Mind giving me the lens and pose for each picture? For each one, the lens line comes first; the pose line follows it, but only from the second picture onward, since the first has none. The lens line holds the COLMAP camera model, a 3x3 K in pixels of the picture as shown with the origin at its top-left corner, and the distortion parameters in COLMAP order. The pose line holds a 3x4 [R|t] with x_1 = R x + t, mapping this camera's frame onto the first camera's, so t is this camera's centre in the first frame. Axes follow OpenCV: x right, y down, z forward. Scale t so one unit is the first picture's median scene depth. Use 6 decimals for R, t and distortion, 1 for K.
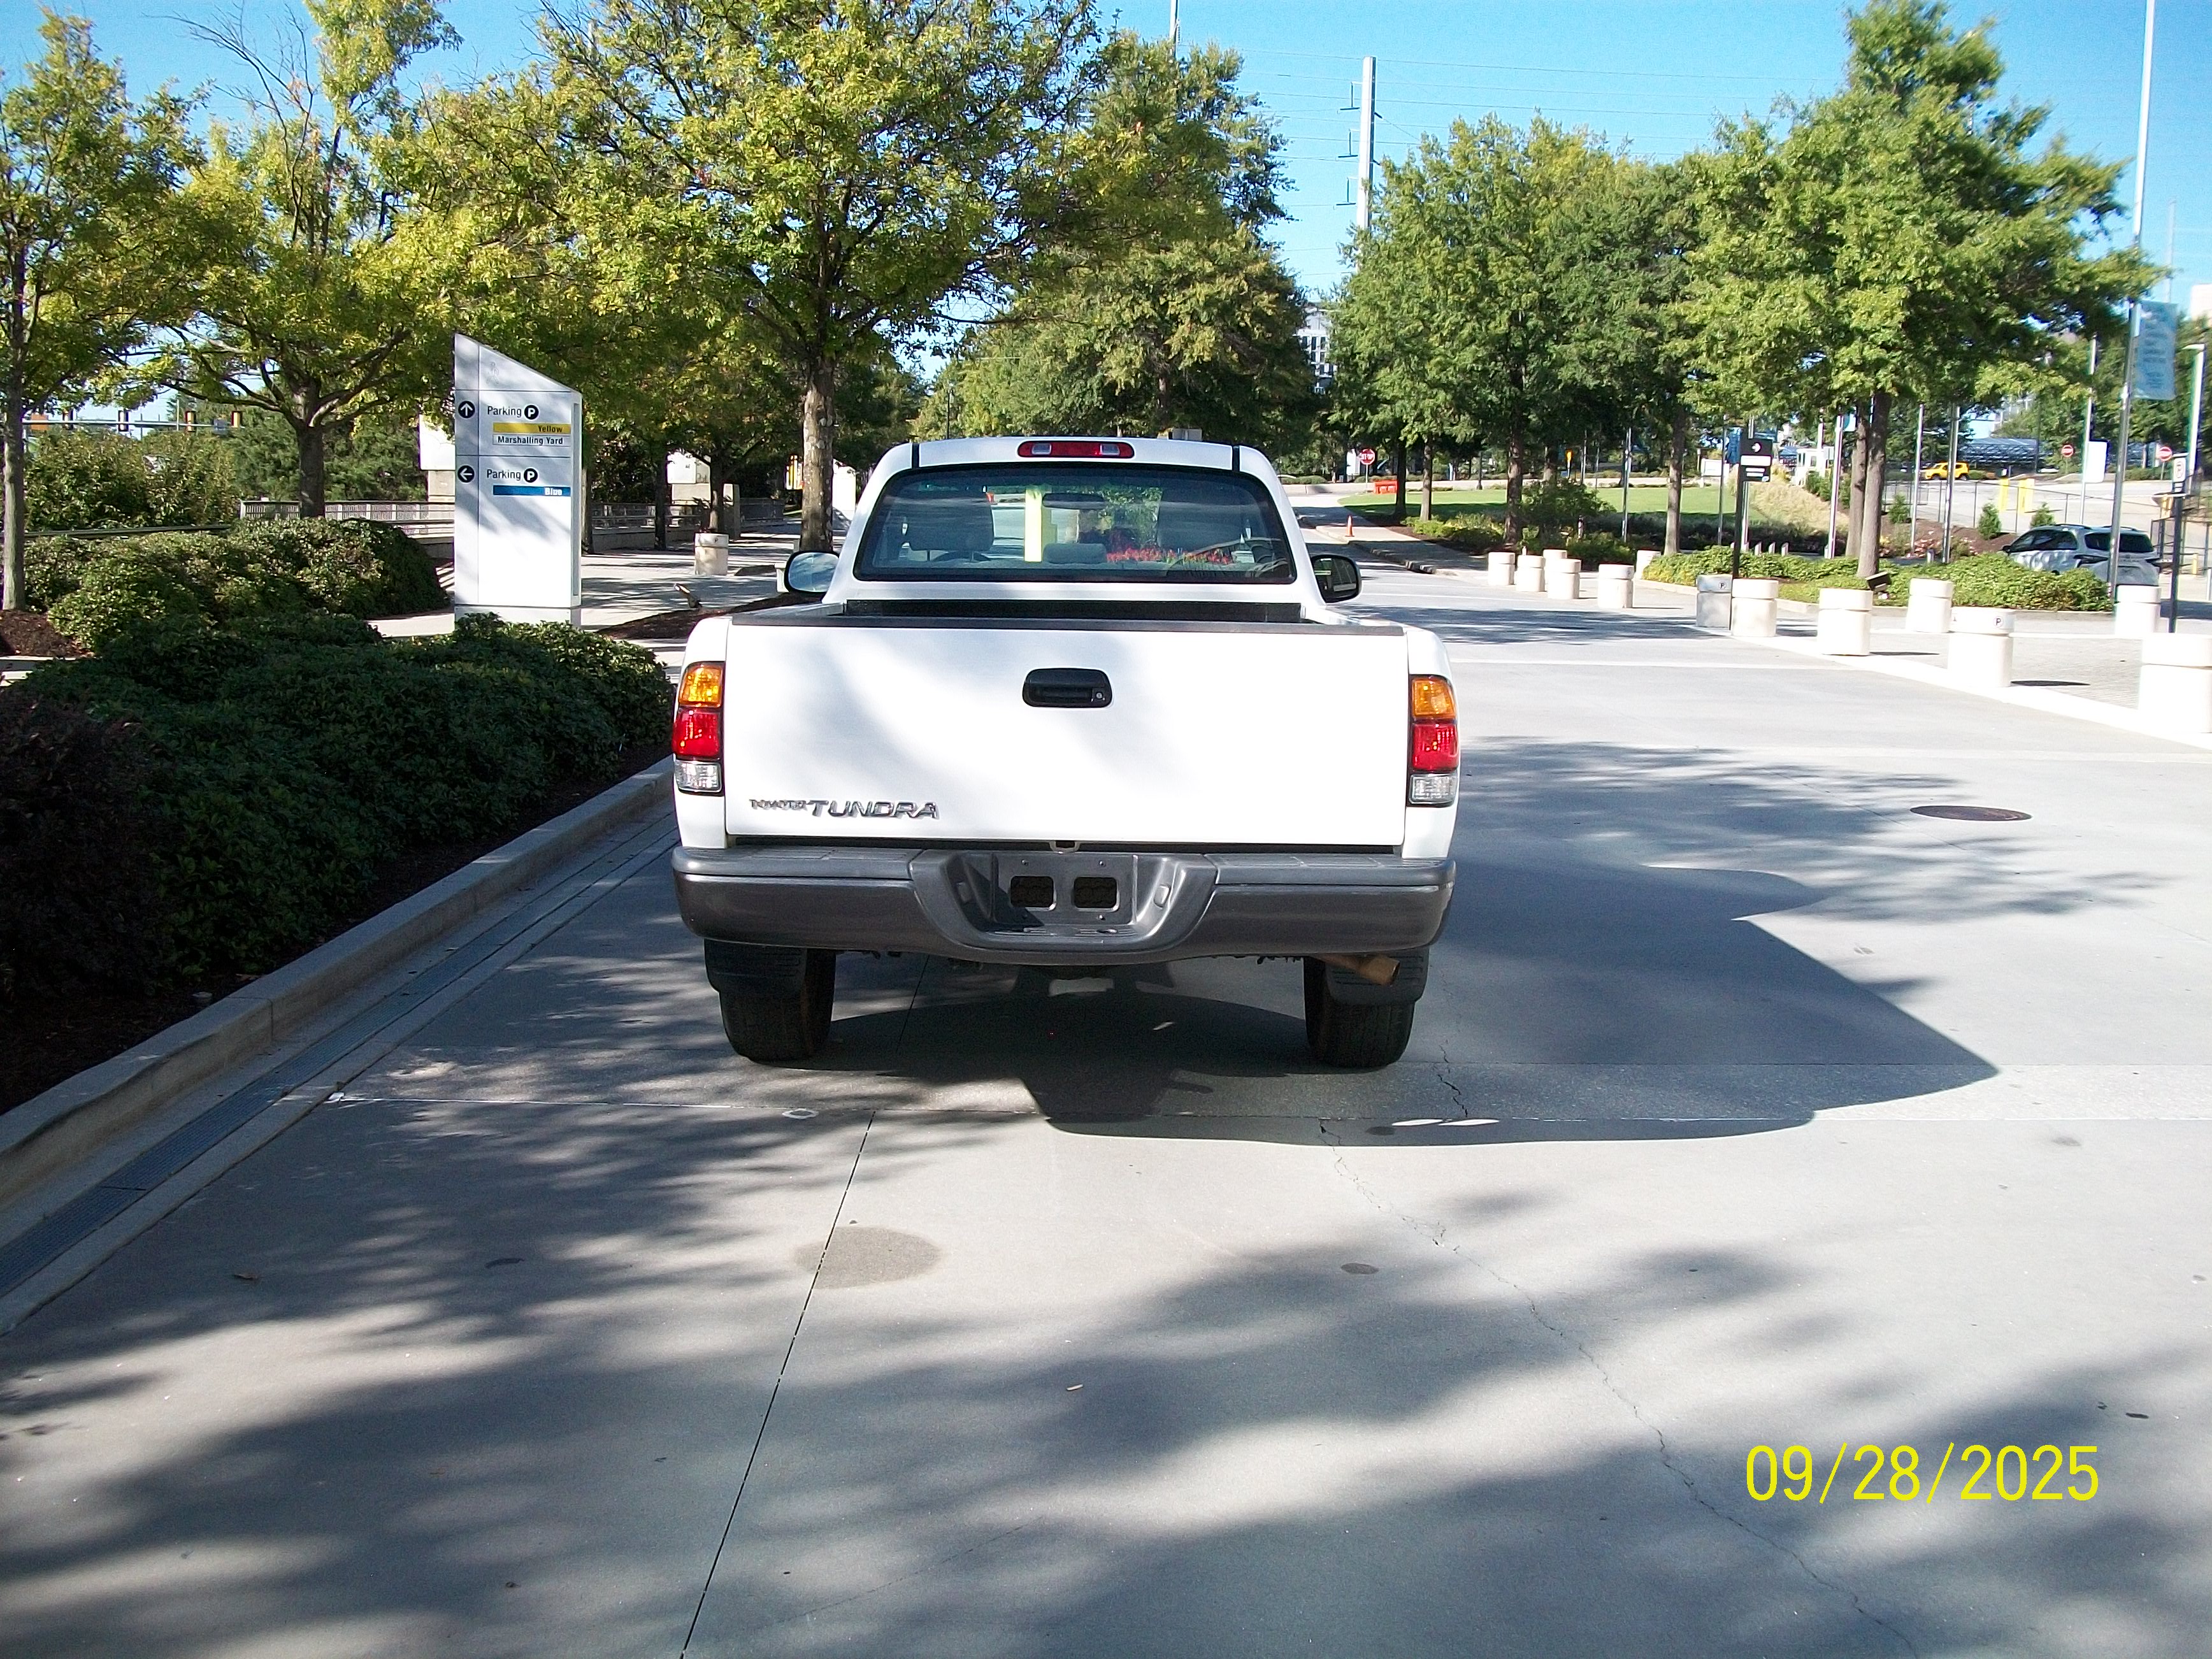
lens RADIAL K [[2265.2, 0, 1126.0], [0, 2265.2, 838.6], [0, 0, 1]] dist [-0.149469, 0.085811]
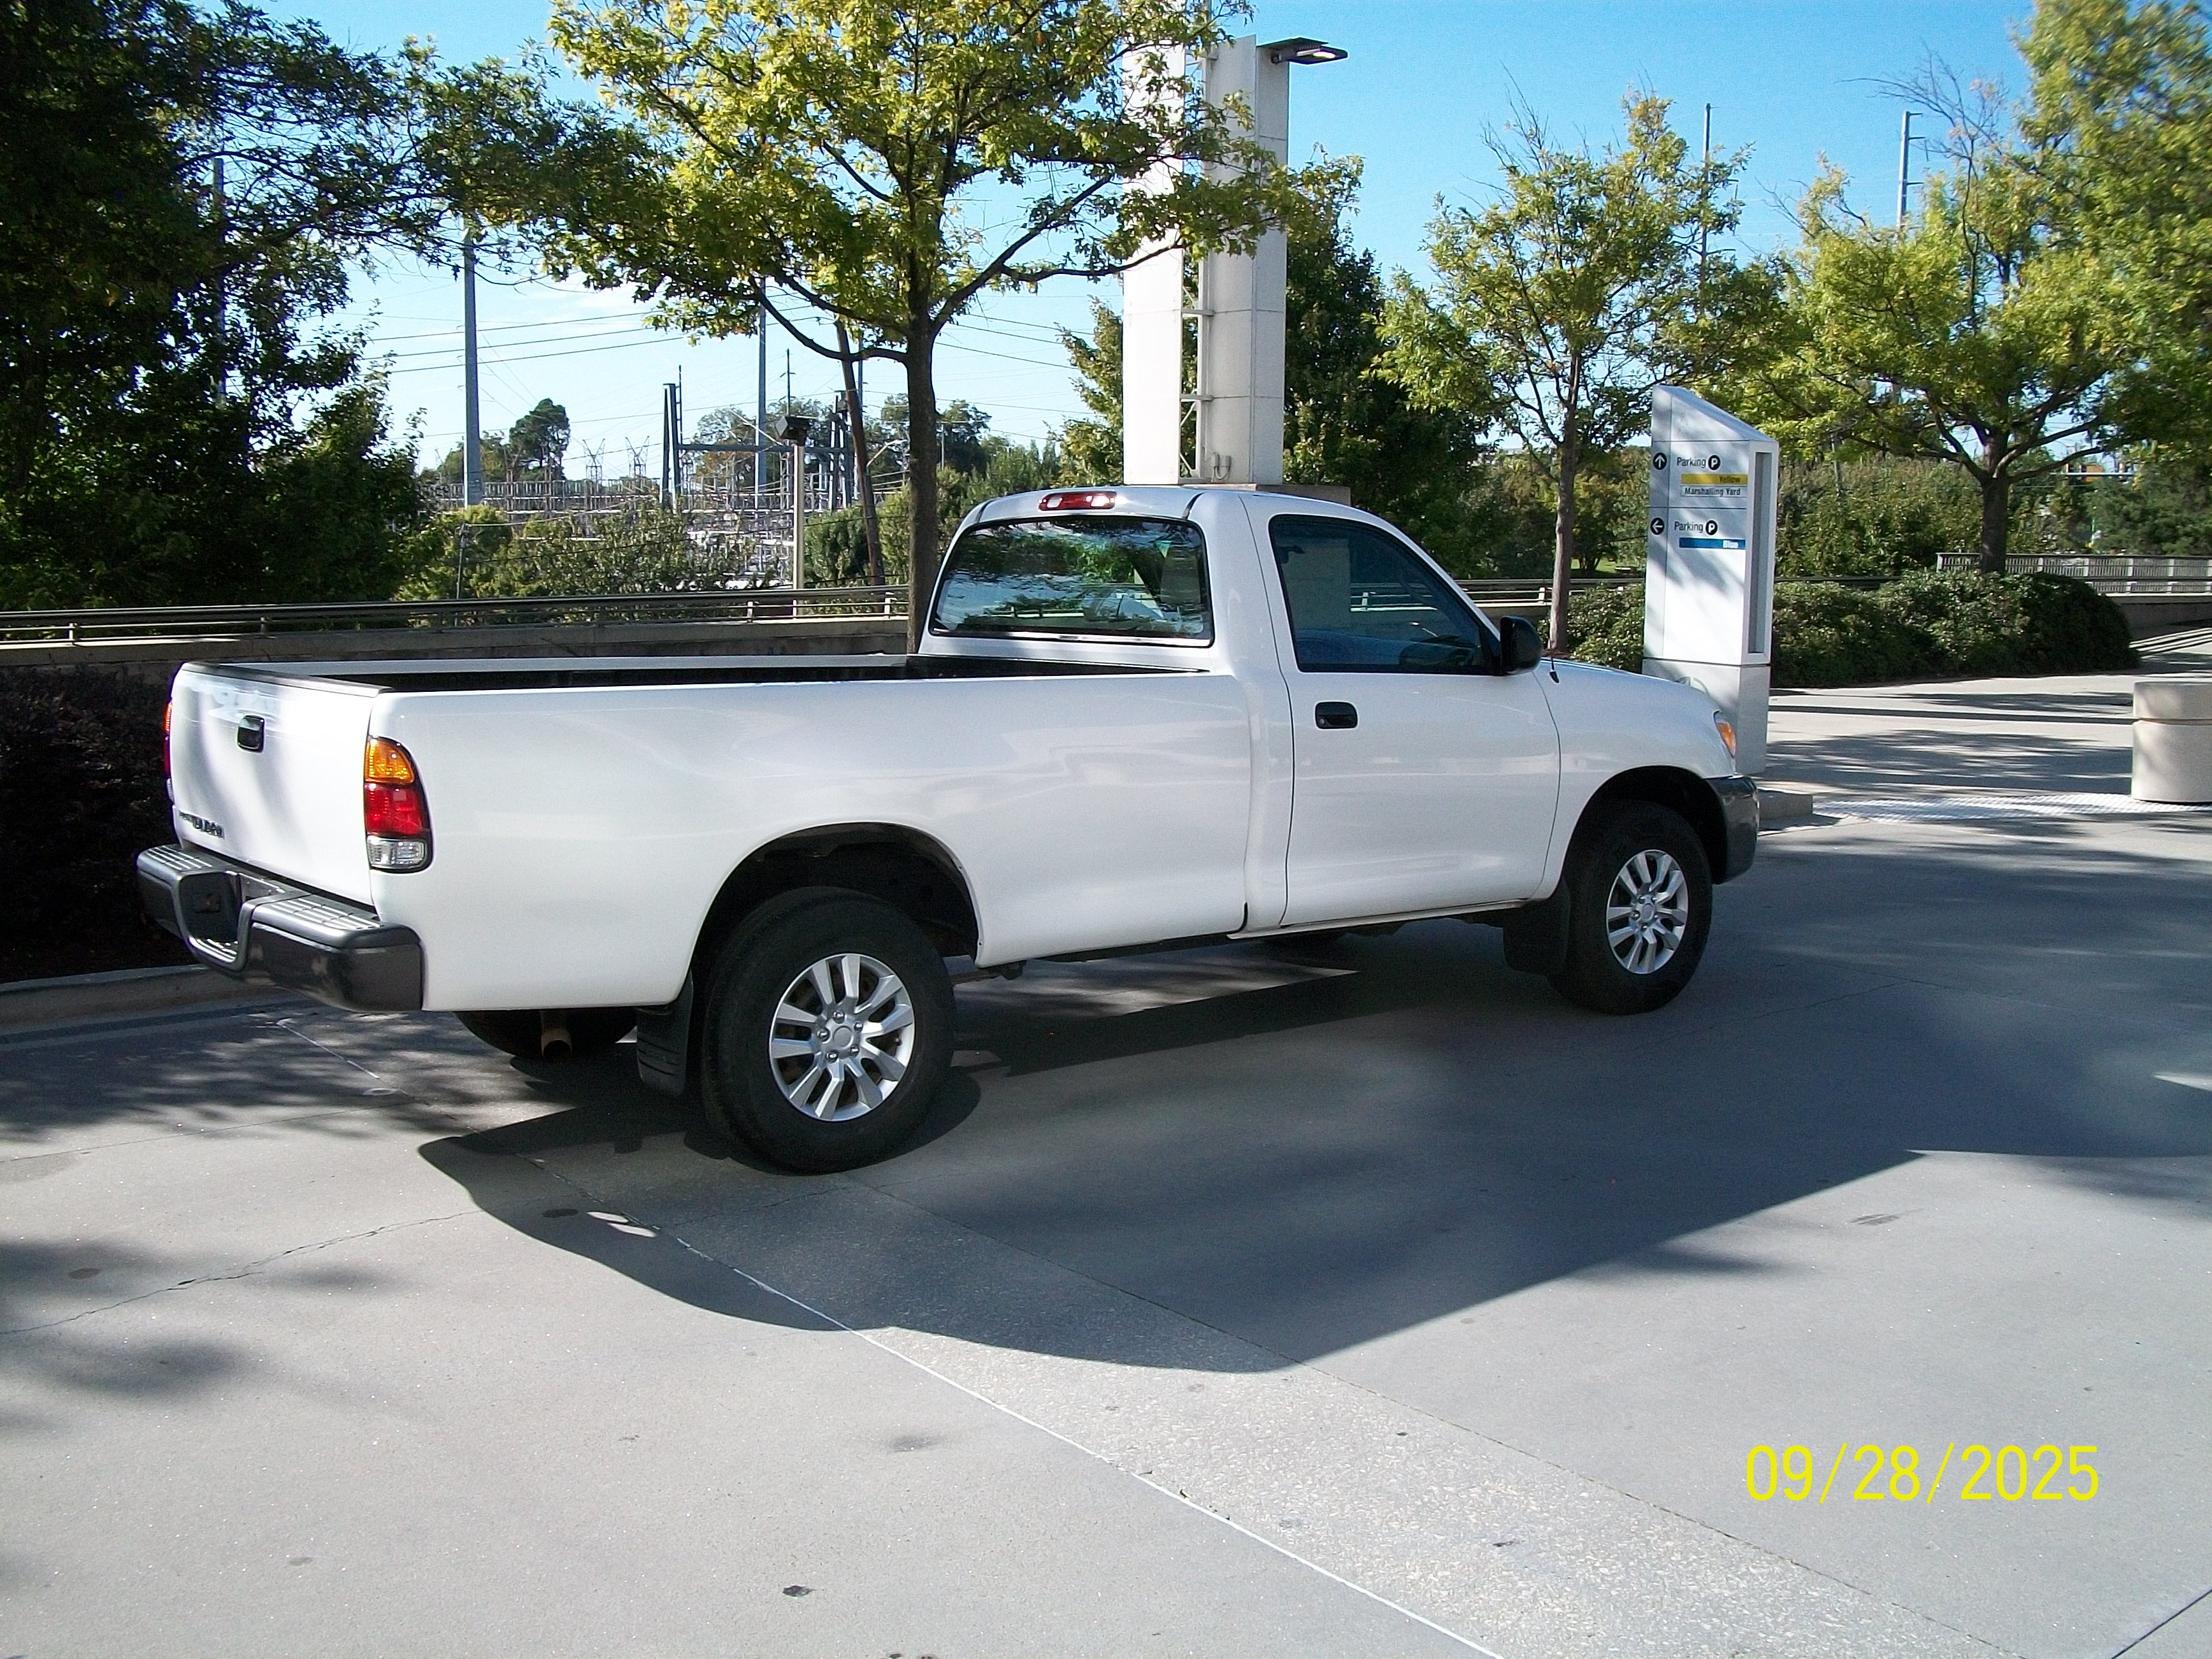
lens RADIAL K [[2265.2, 0, 1126.0], [0, 2265.2, 838.6], [0, 0, 1]] dist [-0.149469, 0.085811]
pose [[0.619951, 0.087070, -0.779794, 0.175772], [-0.105097, 0.994083, 0.027443, -0.014266], [0.777570, 0.064941, 0.625434, 0.103185]]
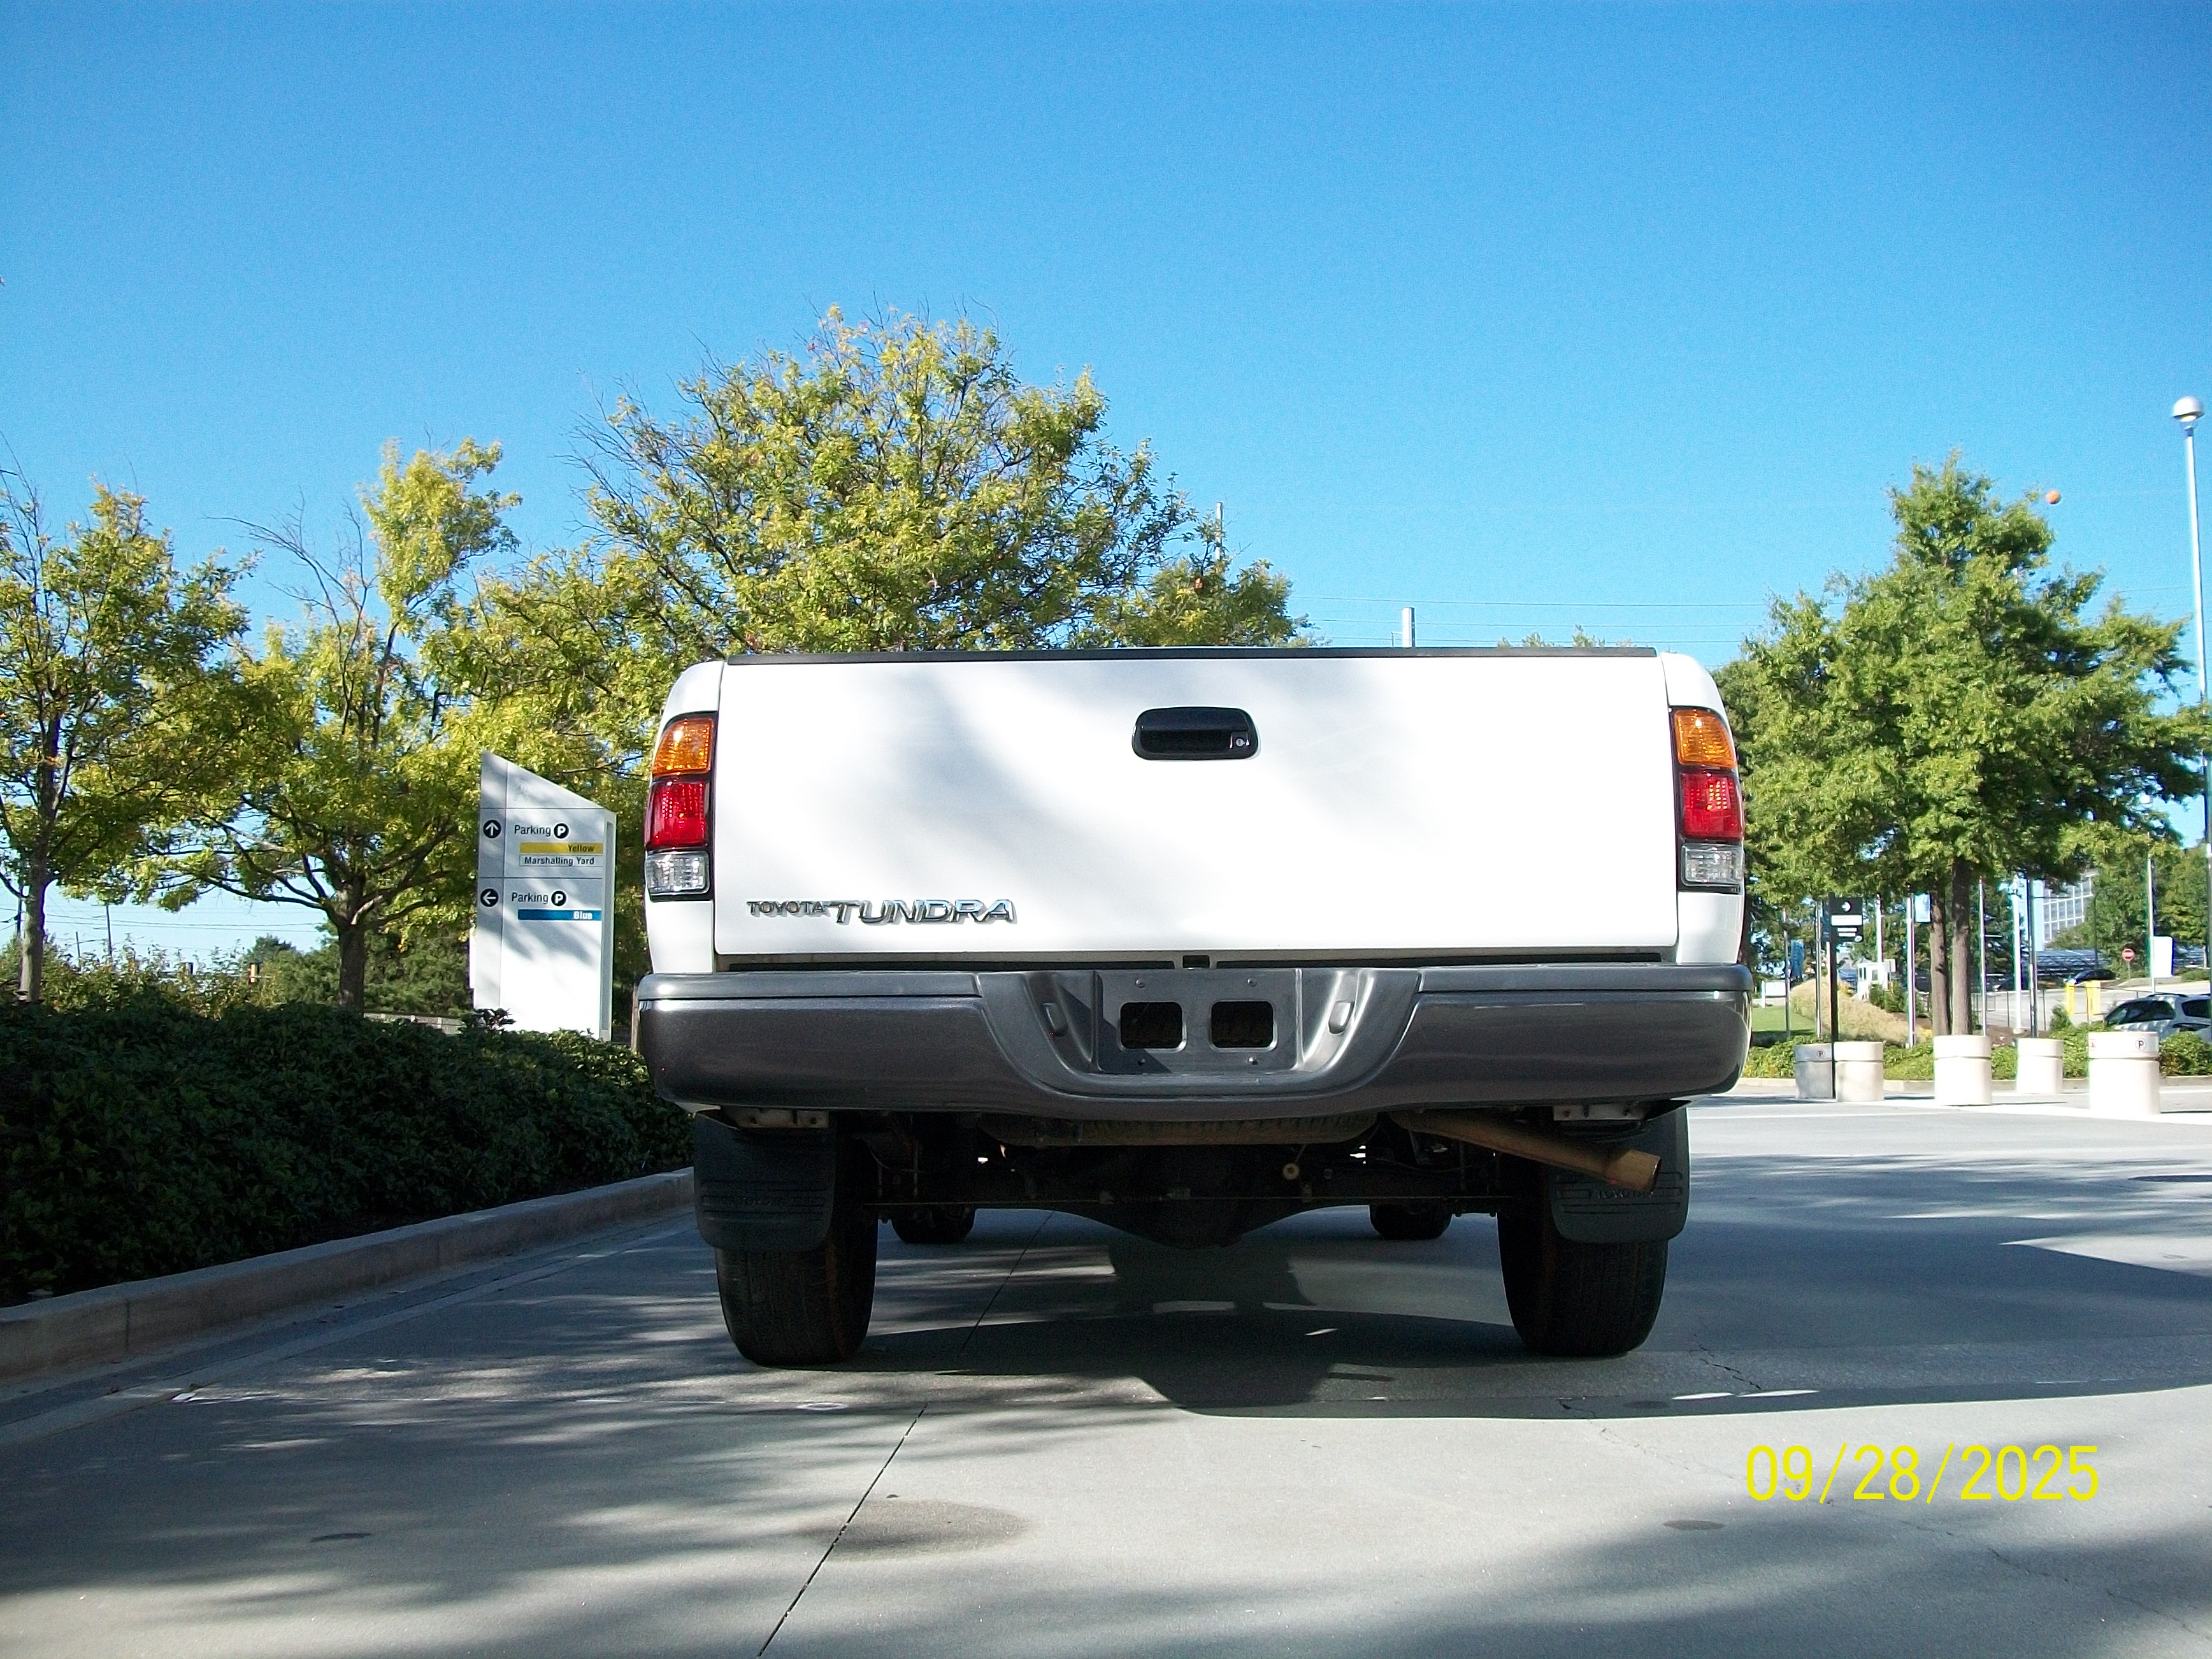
lens RADIAL K [[2265.2, 0, 1126.0], [0, 2265.2, 838.6], [0, 0, 1]] dist [-0.149469, 0.085811]
pose [[0.999375, -0.027252, -0.022508, -0.005122], [0.021016, 0.970171, -0.241509, 0.021814], [0.028419, 0.240885, 0.970137, 0.050151]]
